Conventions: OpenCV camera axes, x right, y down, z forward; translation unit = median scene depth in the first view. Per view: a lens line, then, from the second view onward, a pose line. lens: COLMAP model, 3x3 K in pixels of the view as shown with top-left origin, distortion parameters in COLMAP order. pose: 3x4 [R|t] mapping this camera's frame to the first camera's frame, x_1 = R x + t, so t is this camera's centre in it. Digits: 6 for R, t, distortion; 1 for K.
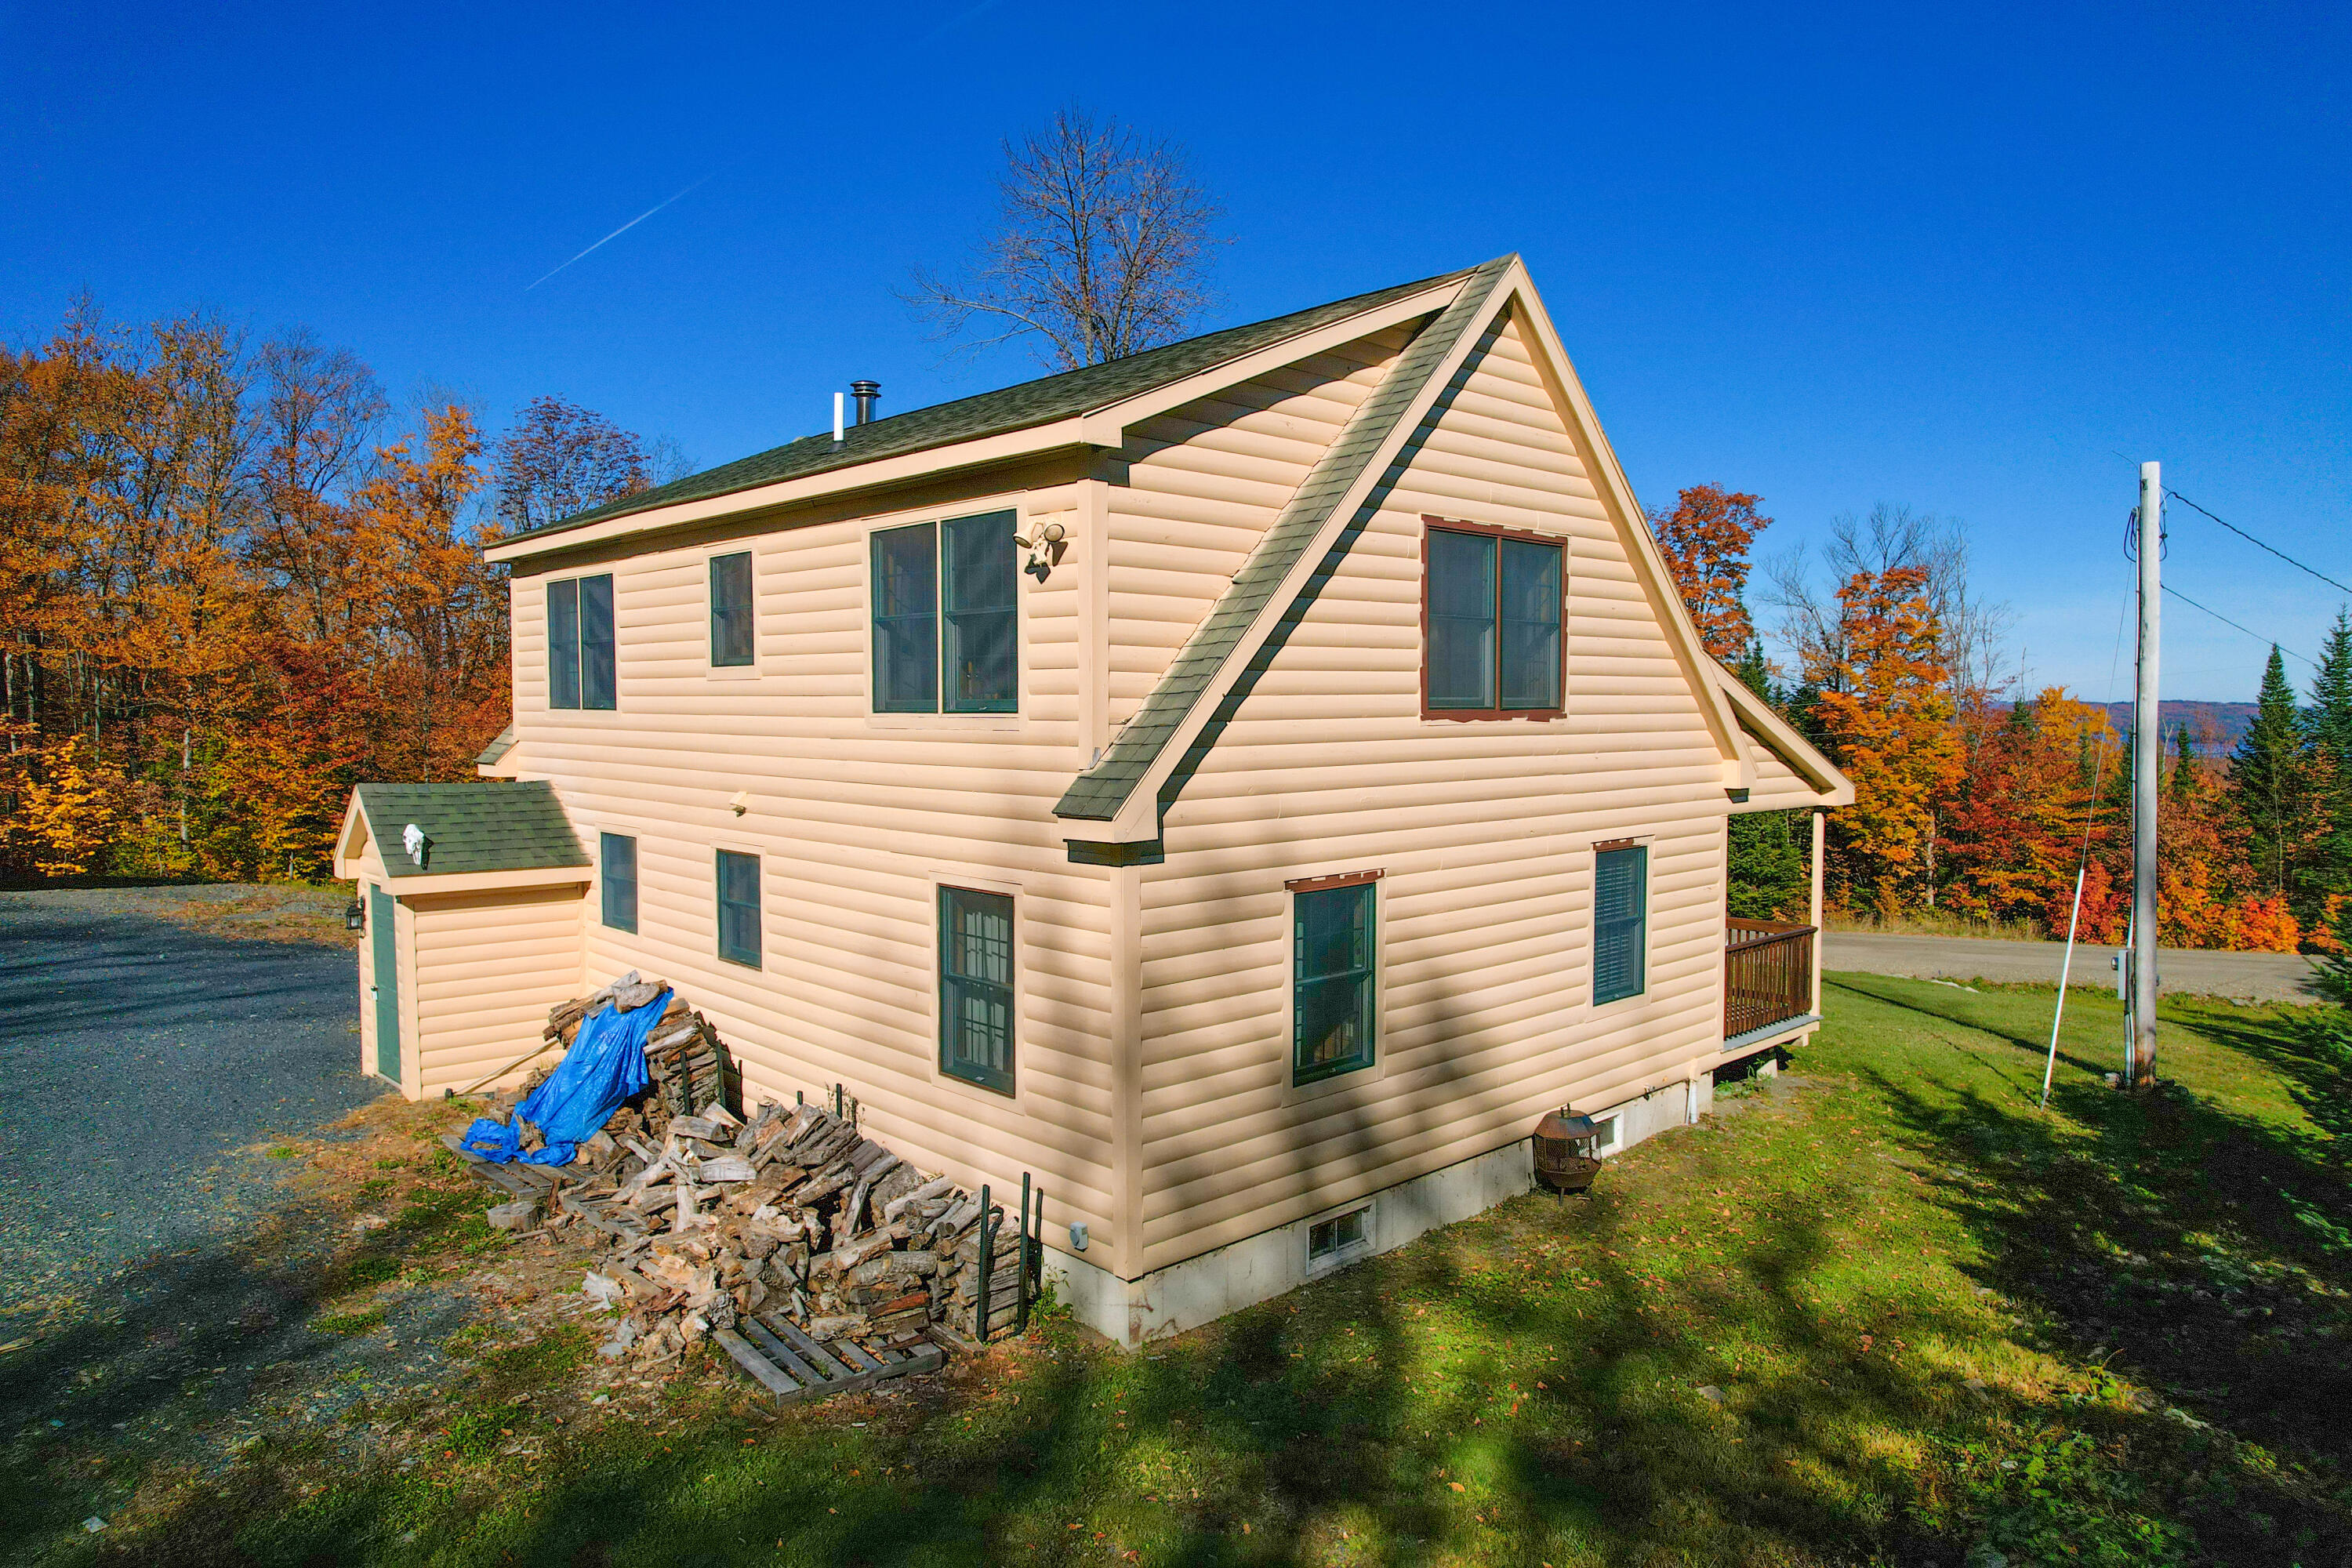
lens RADIAL K [[1506.5, 0, 1186.7], [0, 1506.5, 776.4], [0, 0, 1]] dist [-0.064322, 0.061205]
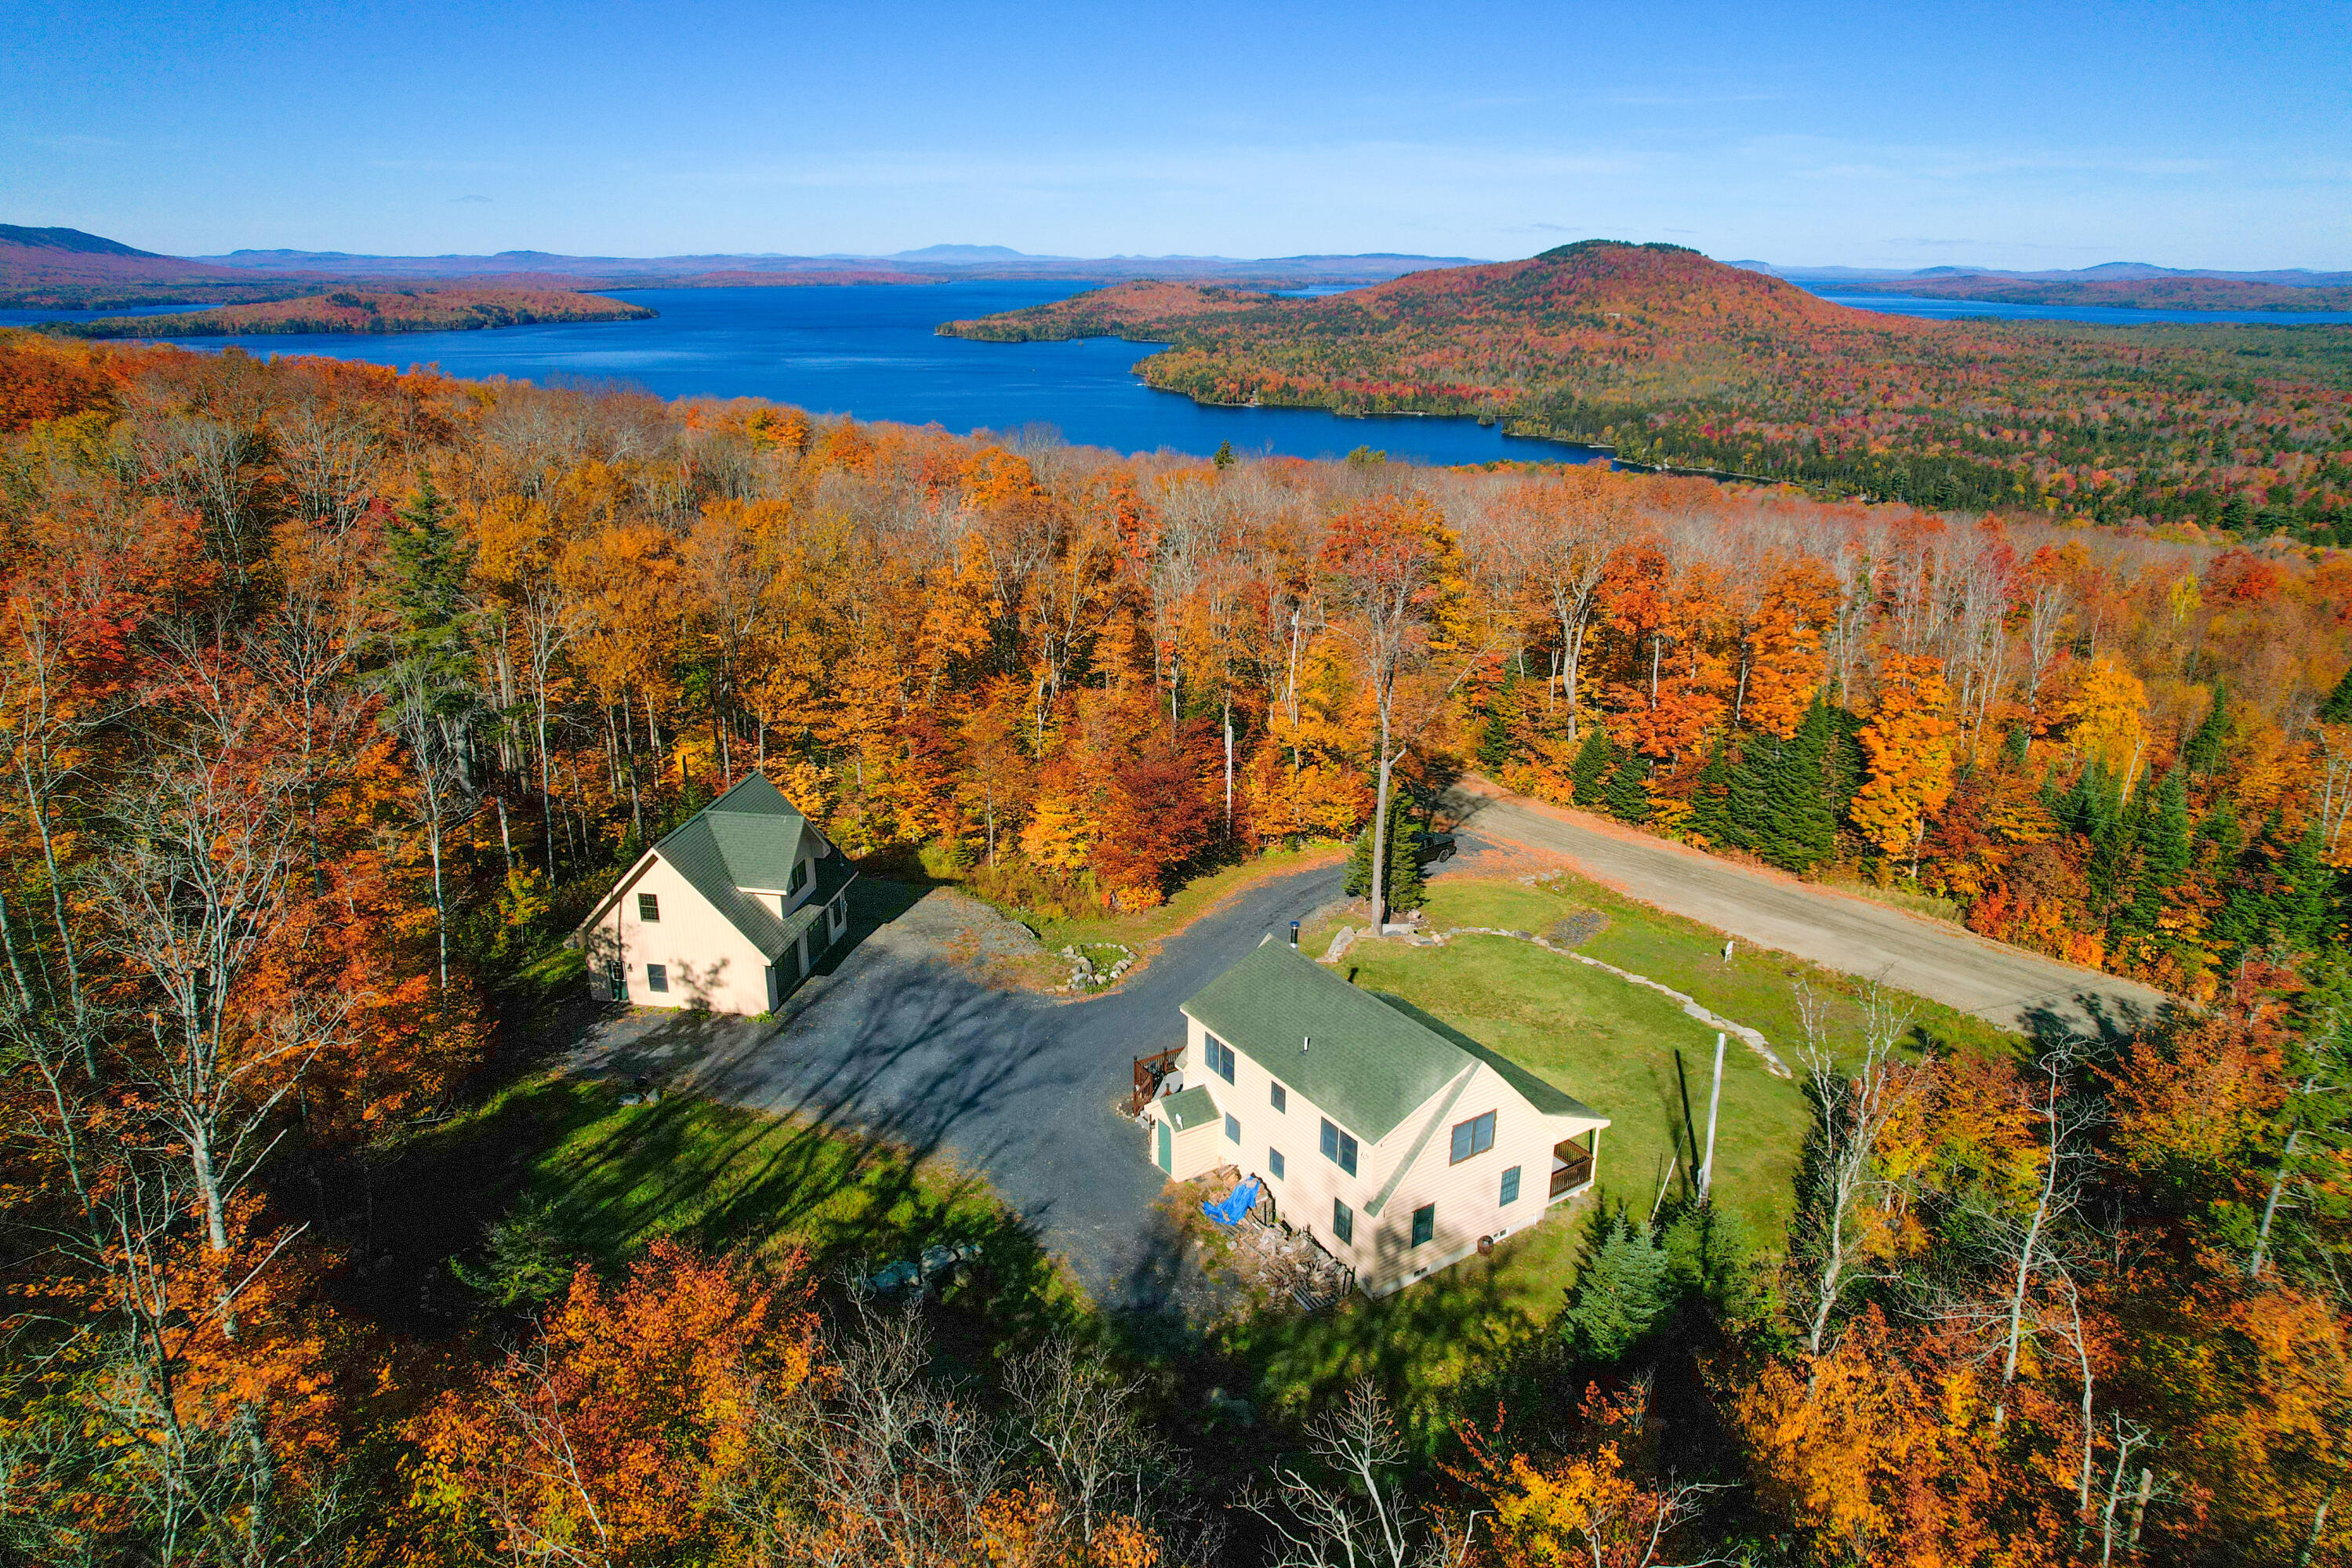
lens RADIAL K [[1486.0, 0, 1183.1], [0, 1486.0, 773.1], [0, 0, 1]] dist [-0.039355, 0.002509]
pose [[0.984728, 0.061984, -0.162693, 0.024074], [-0.014281, 0.960086, 0.279341, -2.004626], [0.173514, -0.272751, 0.946309, -2.458134]]
